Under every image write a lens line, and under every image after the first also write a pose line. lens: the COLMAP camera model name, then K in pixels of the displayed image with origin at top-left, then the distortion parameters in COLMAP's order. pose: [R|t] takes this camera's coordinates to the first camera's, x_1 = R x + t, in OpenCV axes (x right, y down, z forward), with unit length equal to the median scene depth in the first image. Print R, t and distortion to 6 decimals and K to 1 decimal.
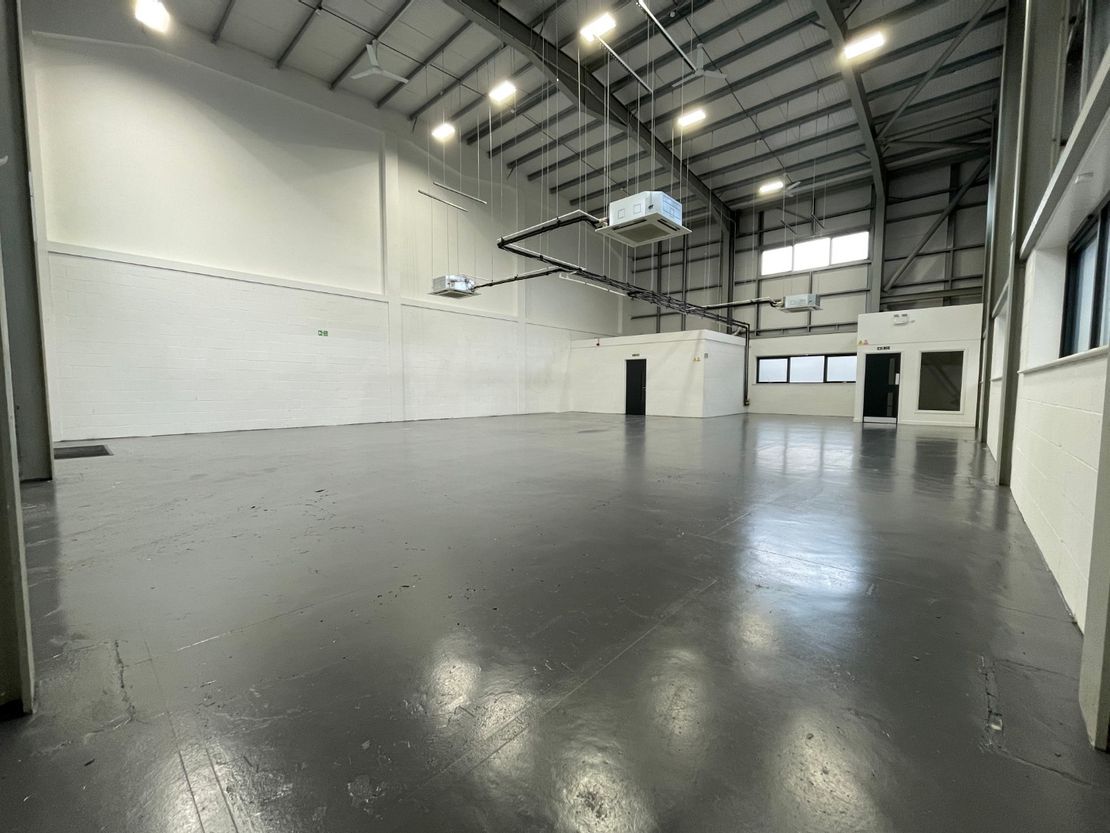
lens RADIAL K [[446.0, 0, 566.7], [0, 446.0, 419.9], [0, 0, 1]] dist [-0.000261, -0.001013]
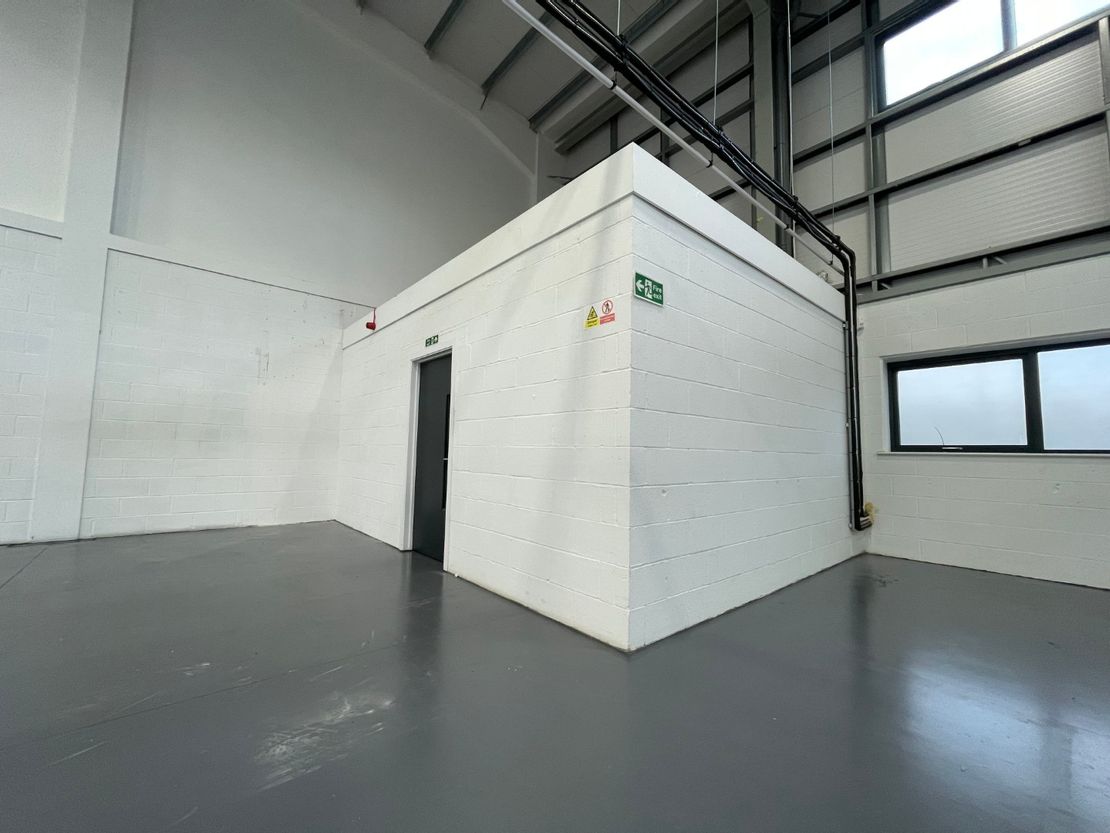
lens RADIAL K [[446.0, 0, 571.5], [0, 446.0, 415.4], [0, 0, 1]] dist [-0.000261, -0.001013]
pose [[0.993012, 0.006214, -0.117853, 0.263669], [-0.024824, 0.987269, -0.157108, -0.056369], [0.115376, 0.158935, 0.980524, 0.718789]]
